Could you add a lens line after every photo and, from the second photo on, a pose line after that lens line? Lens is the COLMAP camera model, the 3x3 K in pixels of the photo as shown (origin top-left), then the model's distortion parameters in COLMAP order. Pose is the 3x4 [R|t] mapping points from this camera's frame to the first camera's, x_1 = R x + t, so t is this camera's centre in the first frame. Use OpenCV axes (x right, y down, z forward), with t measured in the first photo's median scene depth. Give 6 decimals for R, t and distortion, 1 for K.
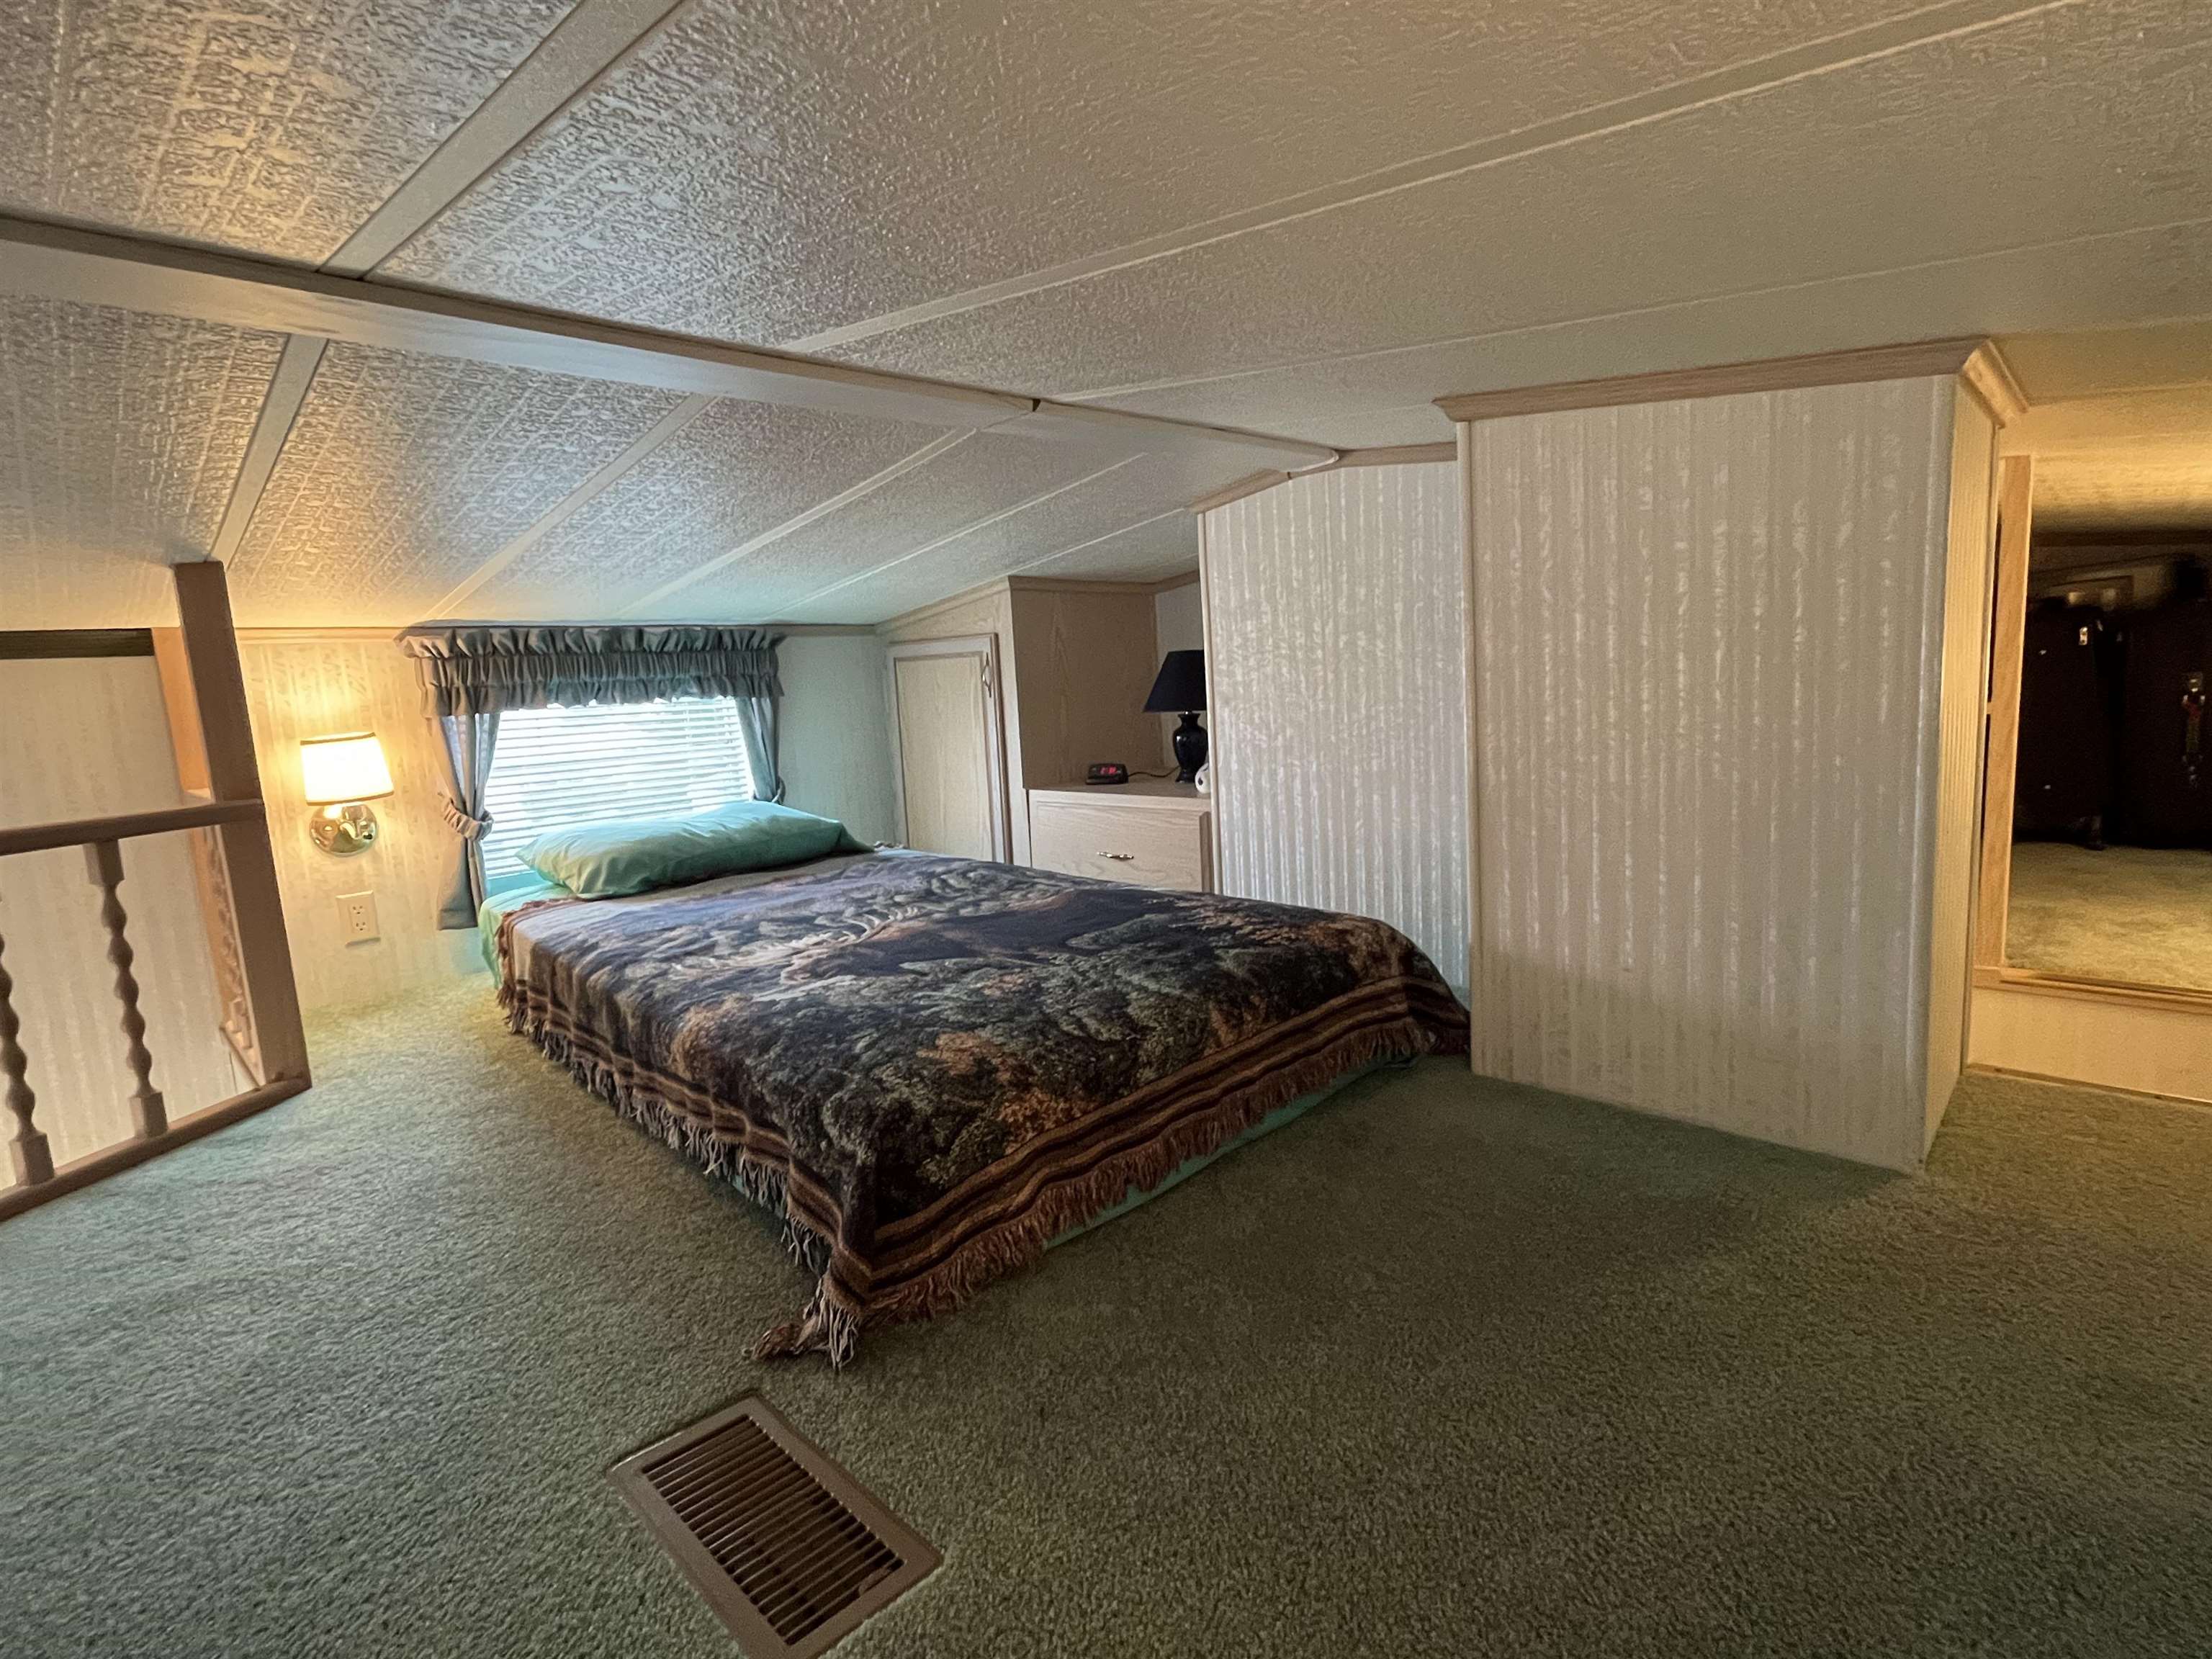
lens RADIAL K [[1035.6, 0, 1103.7], [0, 1035.6, 831.3], [0, 0, 1]] dist [-0.002616, -0.002371]
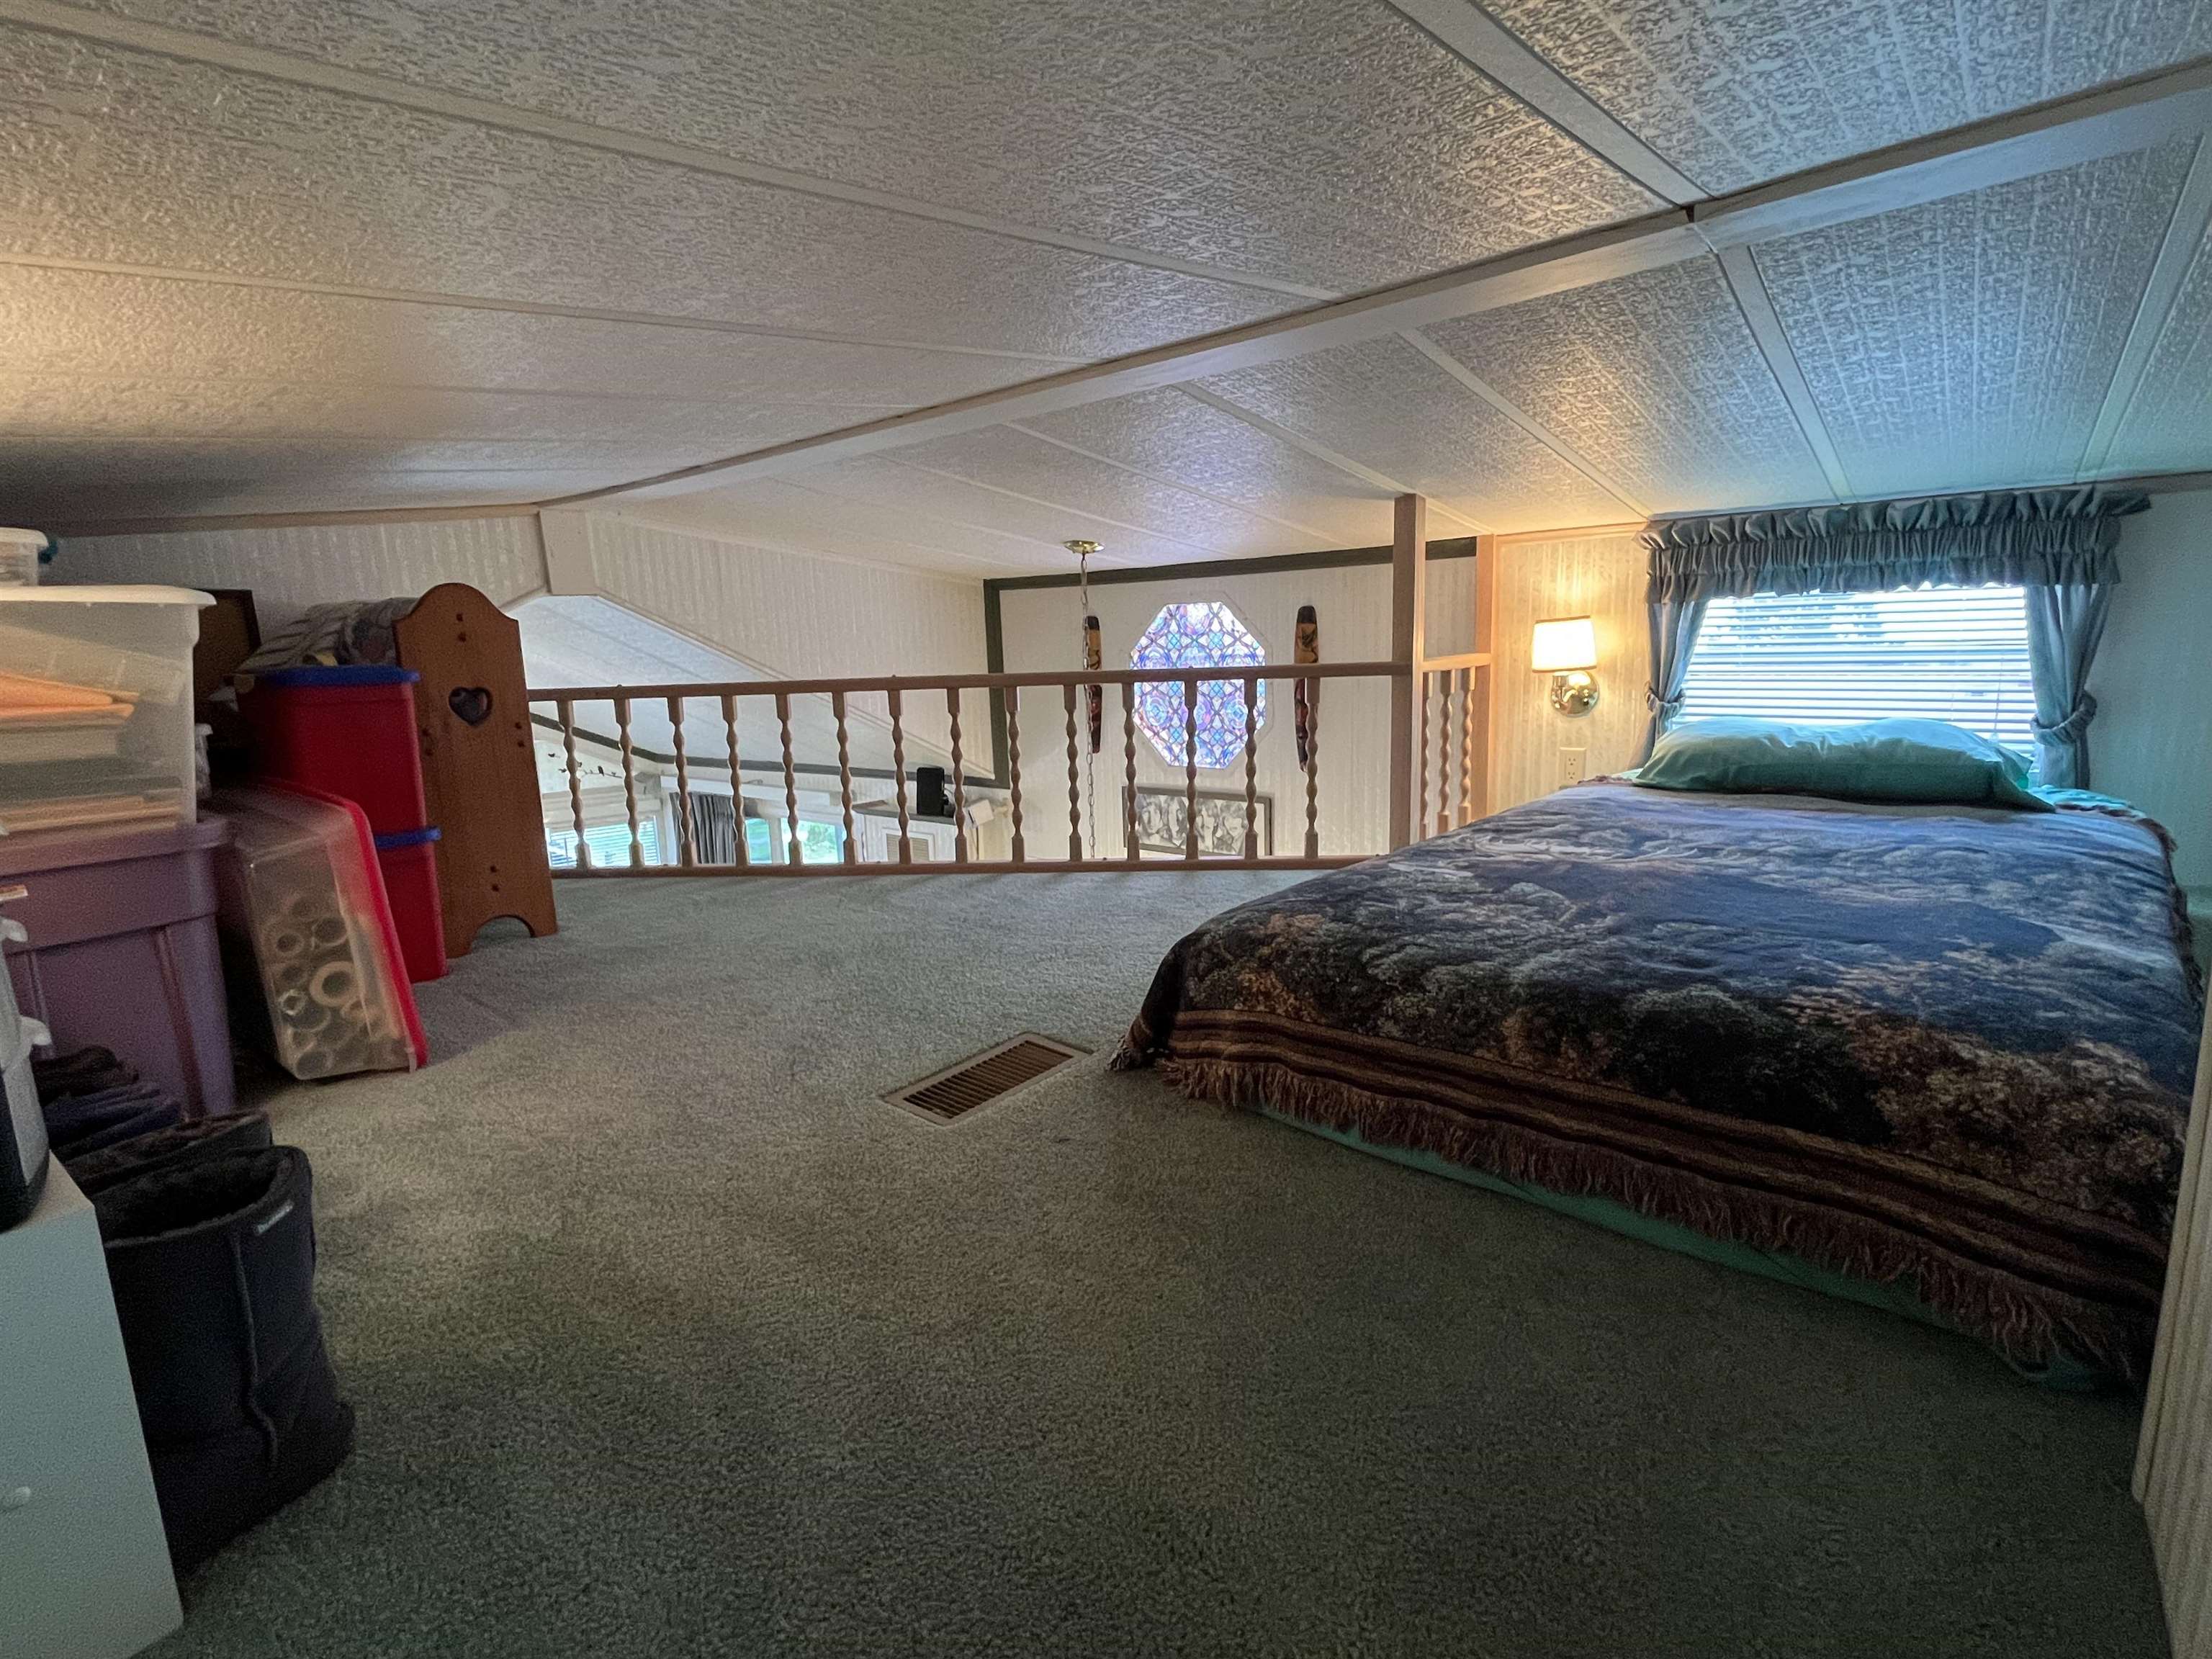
lens RADIAL K [[1035.6, 0, 1103.1], [0, 1035.6, 822.5], [0, 0, 1]] dist [-0.002616, -0.002371]
pose [[0.094830, 0.226873, -0.969296, 0.412390], [-0.114465, 0.969711, 0.215772, -0.052778], [0.988891, 0.090489, 0.117927, 0.297129]]
